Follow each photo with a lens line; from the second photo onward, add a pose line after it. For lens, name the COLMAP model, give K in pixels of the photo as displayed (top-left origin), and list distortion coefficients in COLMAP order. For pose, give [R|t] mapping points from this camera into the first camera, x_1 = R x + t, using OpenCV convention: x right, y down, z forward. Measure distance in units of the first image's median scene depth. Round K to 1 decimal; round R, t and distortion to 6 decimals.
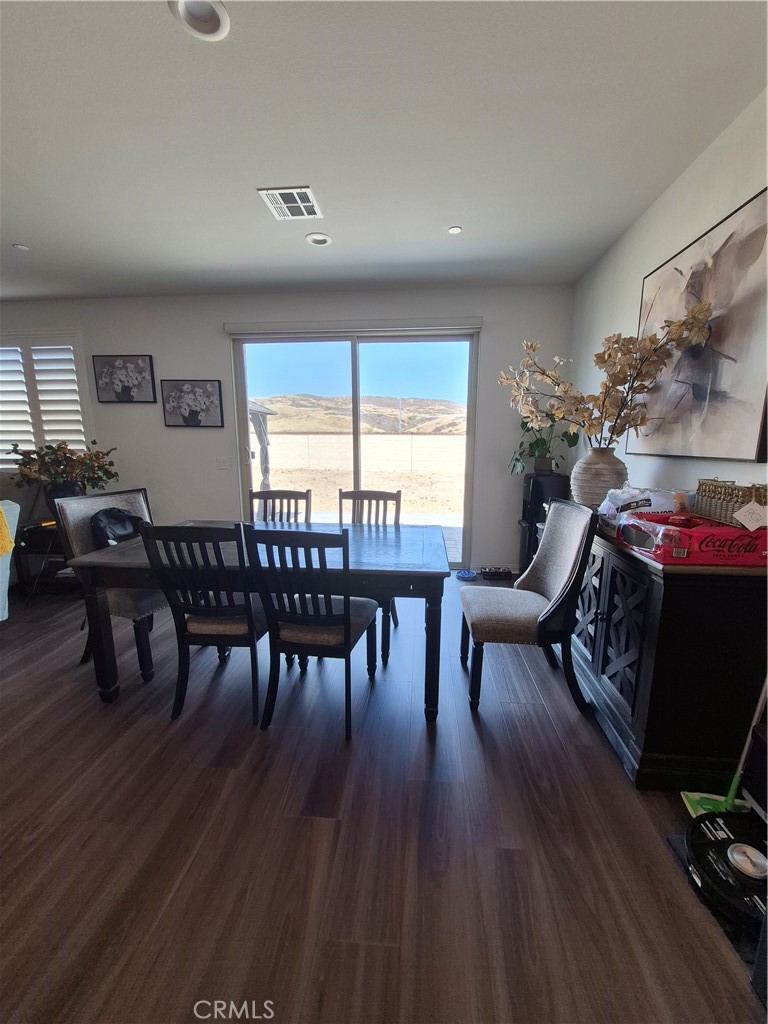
lens RADIAL K [[401.0, 0, 389.0], [0, 401.0, 515.8], [0, 0, 1]] dist [0.002111, -0.000274]
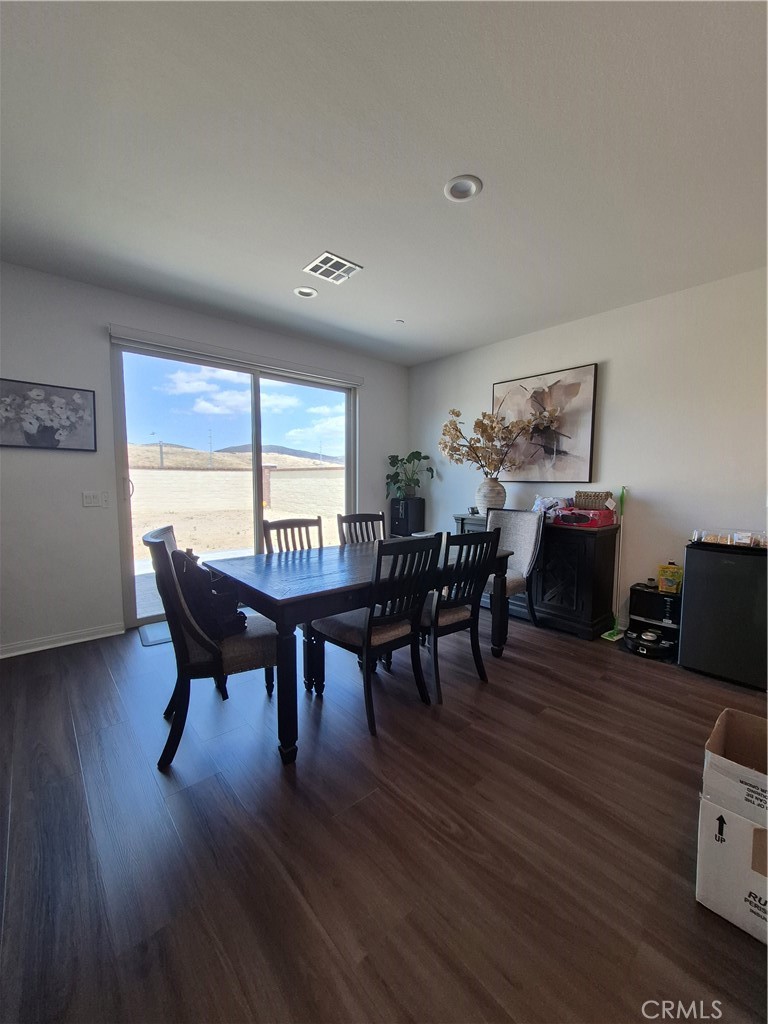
lens RADIAL K [[401.0, 0, 389.0], [0, 401.0, 515.8], [0, 0, 1]] dist [0.002111, -0.000274]
pose [[0.691792, -0.063478, 0.719301, -0.815062], [0.125883, 0.991477, -0.033572, -0.007640], [-0.711039, 0.113773, 0.693887, 0.130167]]
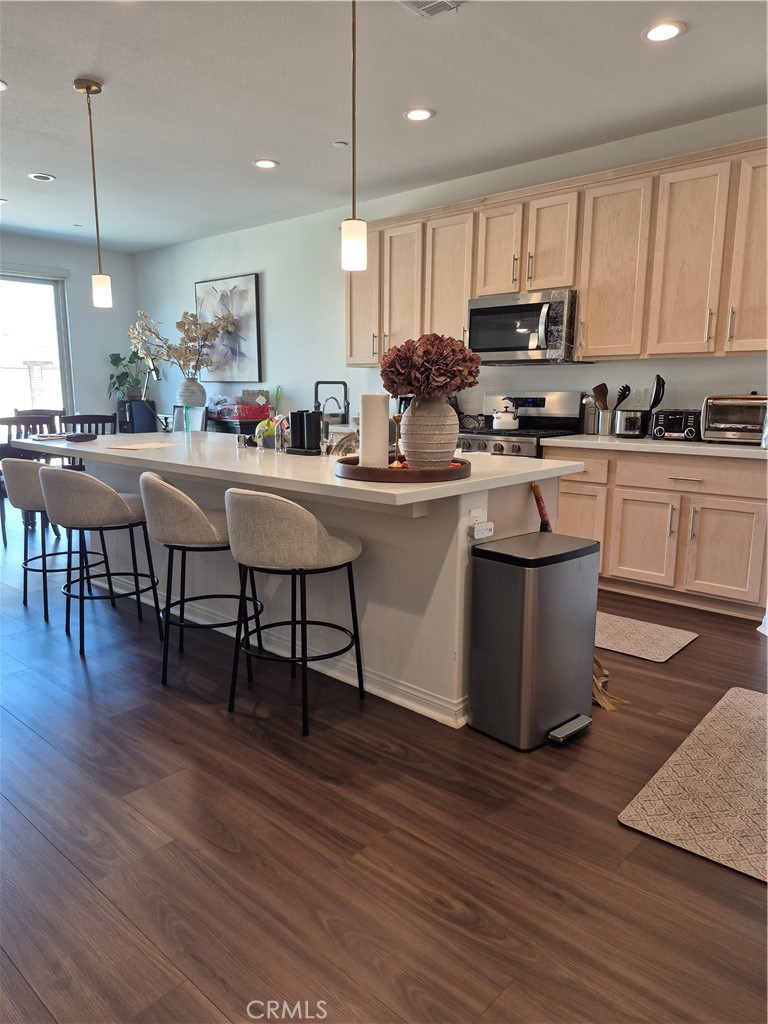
lens RADIAL K [[681.7, 0, 384.0], [0, 681.7, 512.0], [0, 0, 1]] dist [0.000378, -0.003116]
pose [[0.602706, -0.150120, 0.783715, -1.126815], [0.141352, 0.986698, 0.080296, 0.234945], [-0.785344, 0.062384, 0.615908, -1.188934]]
